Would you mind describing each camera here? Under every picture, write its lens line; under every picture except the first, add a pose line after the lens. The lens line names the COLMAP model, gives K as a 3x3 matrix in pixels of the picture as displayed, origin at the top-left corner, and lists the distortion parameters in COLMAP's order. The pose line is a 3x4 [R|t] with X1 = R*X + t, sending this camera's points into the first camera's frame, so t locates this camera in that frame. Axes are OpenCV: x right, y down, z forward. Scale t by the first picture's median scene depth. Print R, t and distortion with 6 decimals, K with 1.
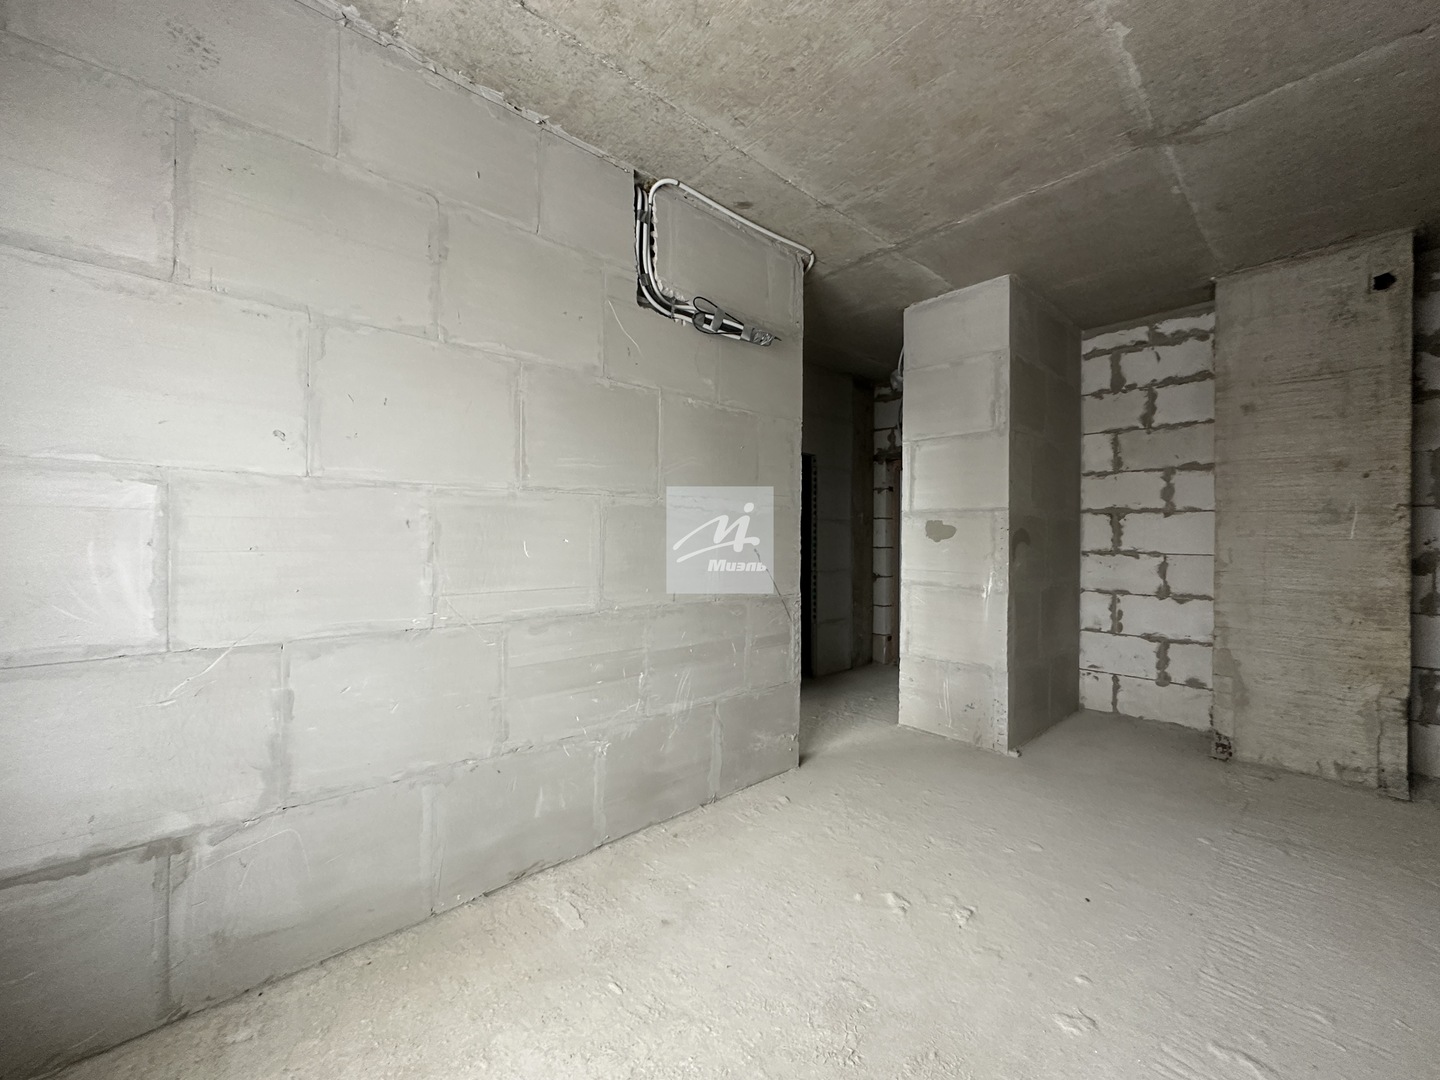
lens RADIAL K [[573.1, 0, 720.6], [0, 573.1, 540.5], [0, 0, 1]] dist [-0.002427, -0.000018]
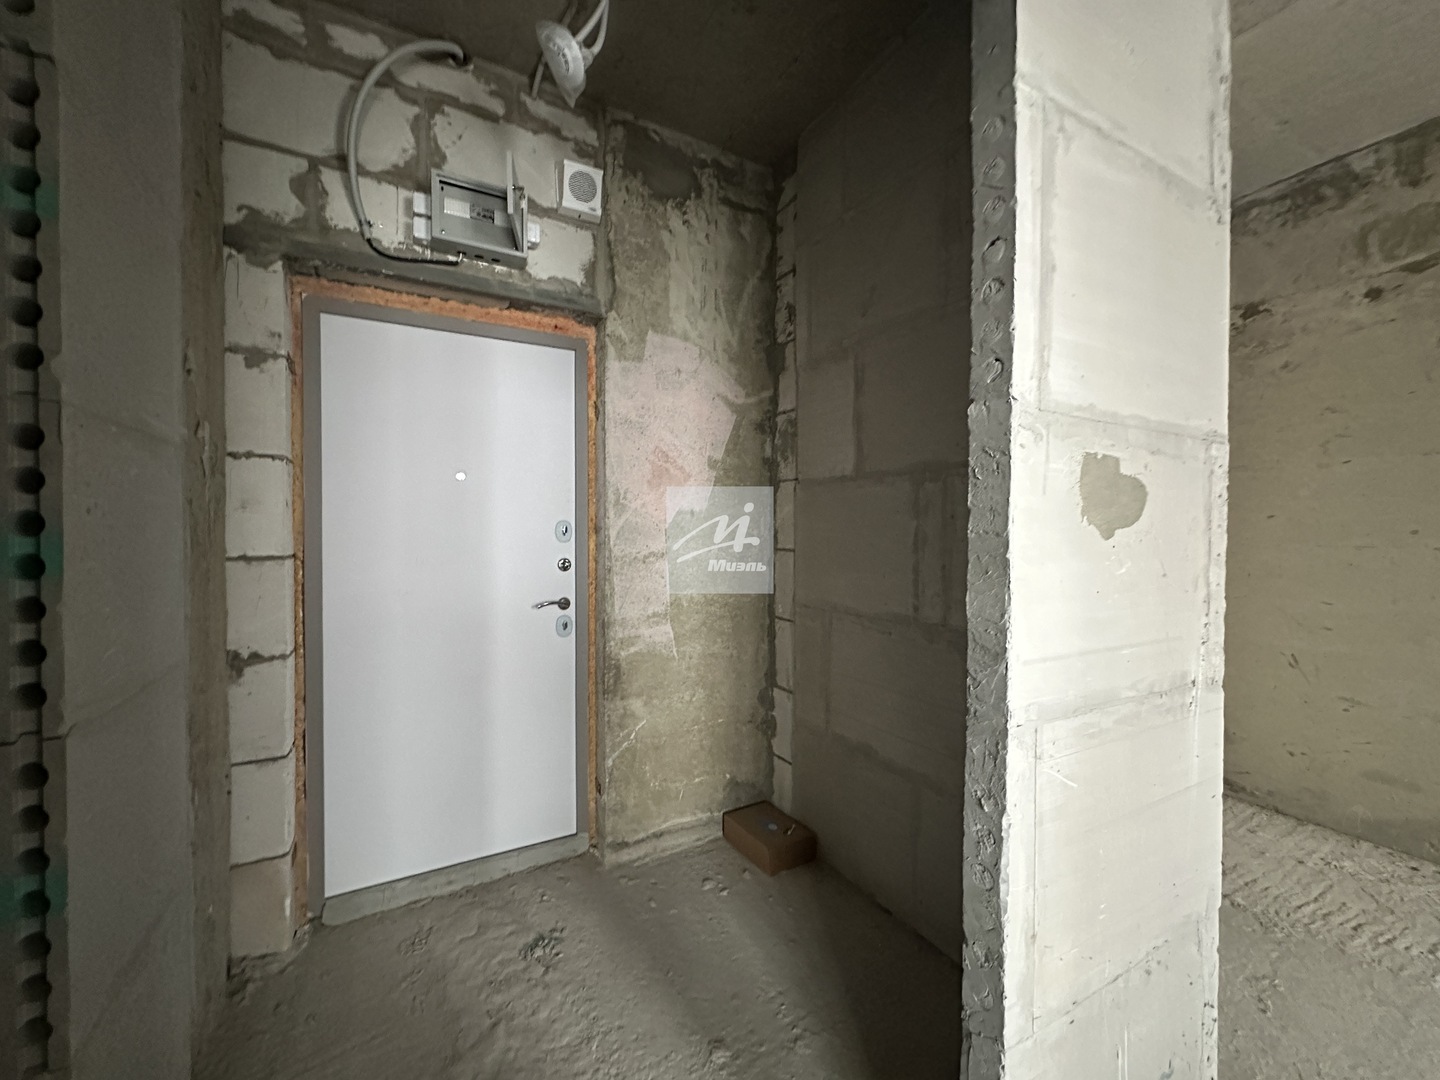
lens RADIAL K [[573.1, 0, 722.1], [0, 573.1, 536.1], [0, 0, 1]] dist [-0.002427, -0.000018]
pose [[0.242946, -0.014192, 0.969936, 0.058084], [0.000768, 0.999895, 0.014439, -0.002676], [-0.970039, -0.002763, 0.242932, 0.710616]]
